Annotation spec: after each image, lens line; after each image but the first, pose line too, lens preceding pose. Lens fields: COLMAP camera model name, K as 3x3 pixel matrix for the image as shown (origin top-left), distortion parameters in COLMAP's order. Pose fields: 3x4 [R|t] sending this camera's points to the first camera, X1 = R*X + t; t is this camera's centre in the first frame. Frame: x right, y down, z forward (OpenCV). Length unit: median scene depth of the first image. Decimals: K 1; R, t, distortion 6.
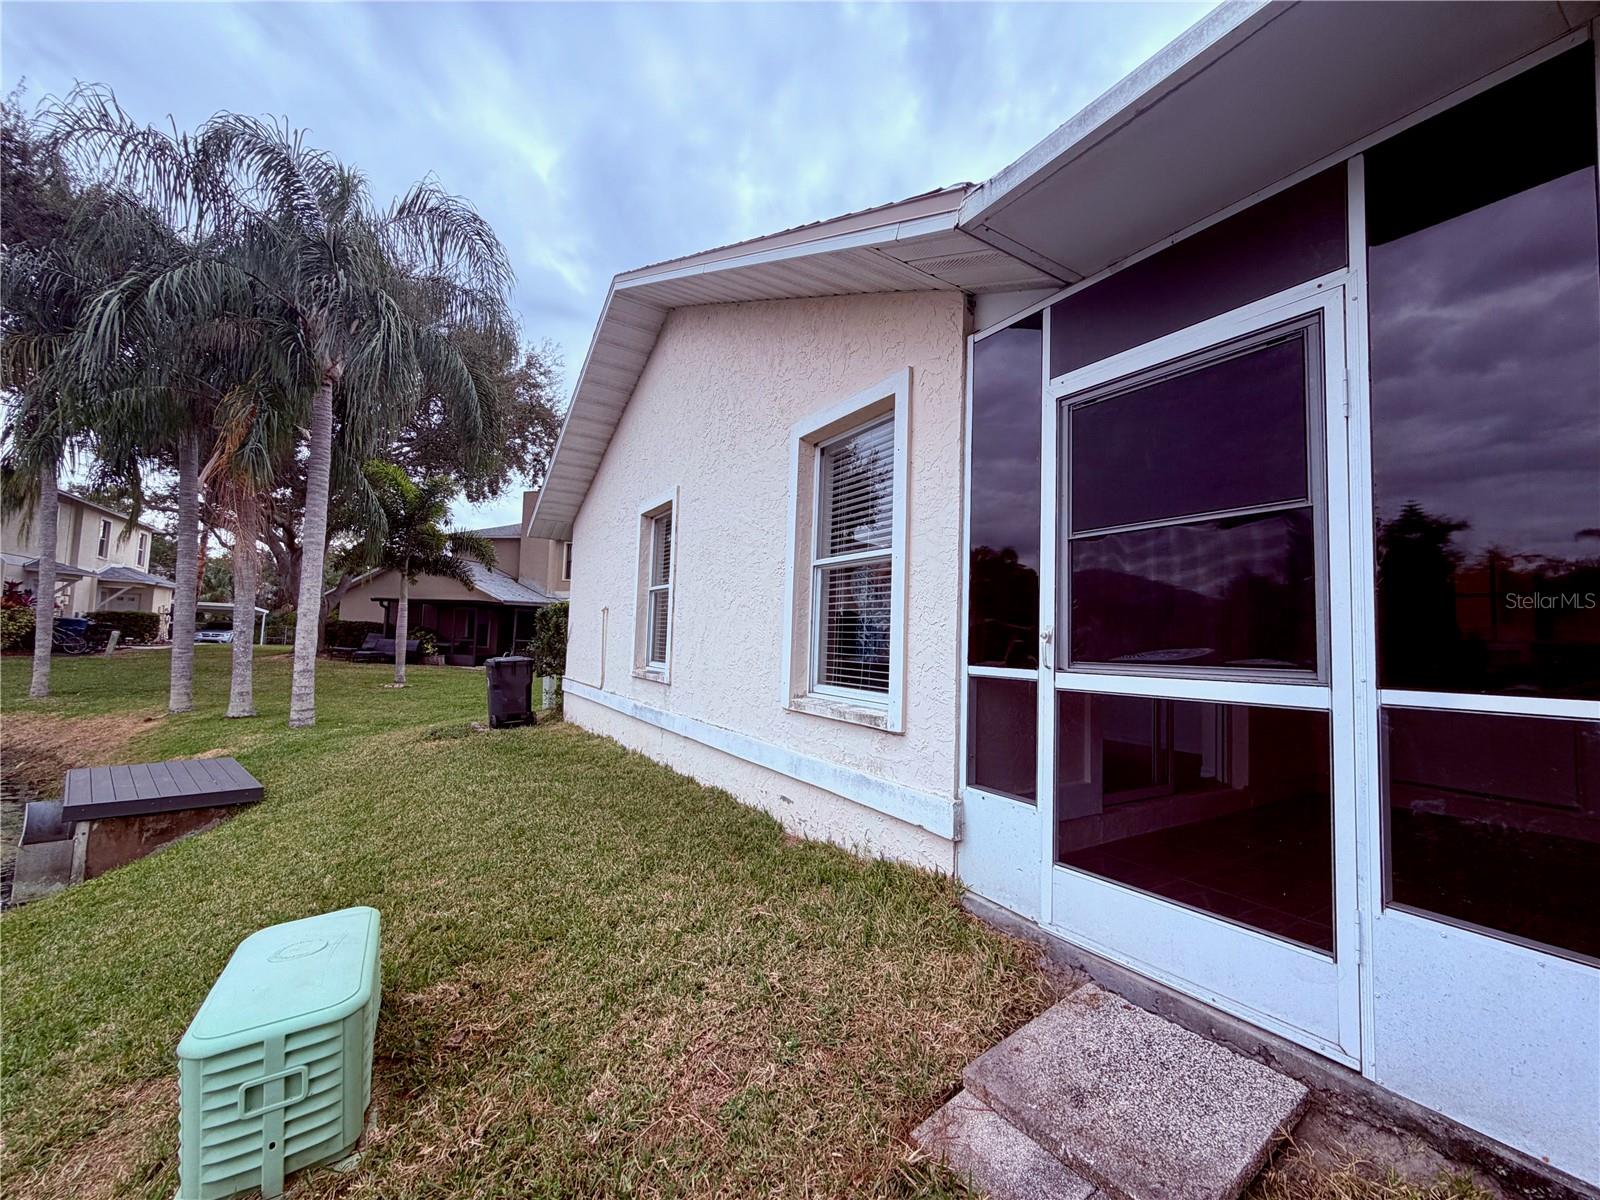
lens RADIAL K [[638.2, 0, 797.4], [0, 638.2, 599.1], [0, 0, 1]] dist [-0.000982, -0.000015]
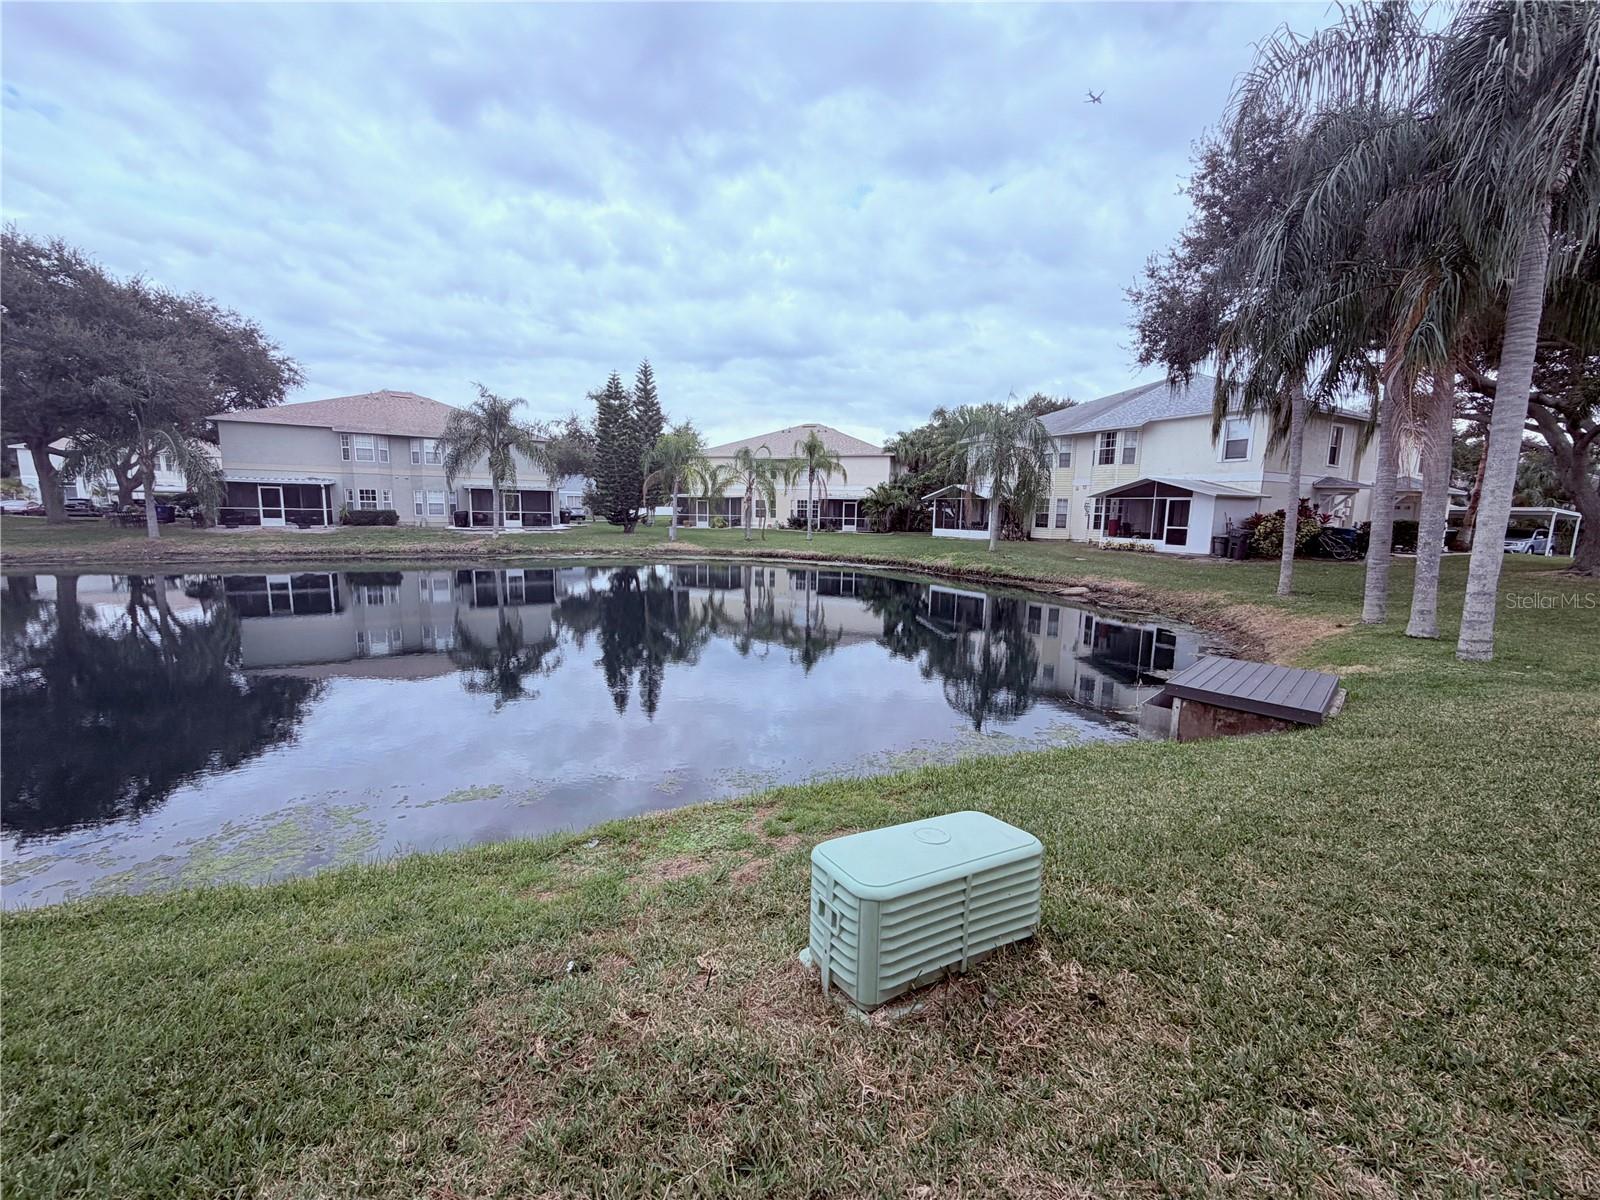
lens RADIAL K [[638.2, 0, 797.4], [0, 638.2, 599.1], [0, 0, 1]] dist [-0.000982, -0.000015]
pose [[-0.040902, 0.099850, -0.994161, 0.066949], [0.045925, 0.994130, 0.097957, 0.001081], [0.998107, -0.041651, -0.045247, 0.171456]]
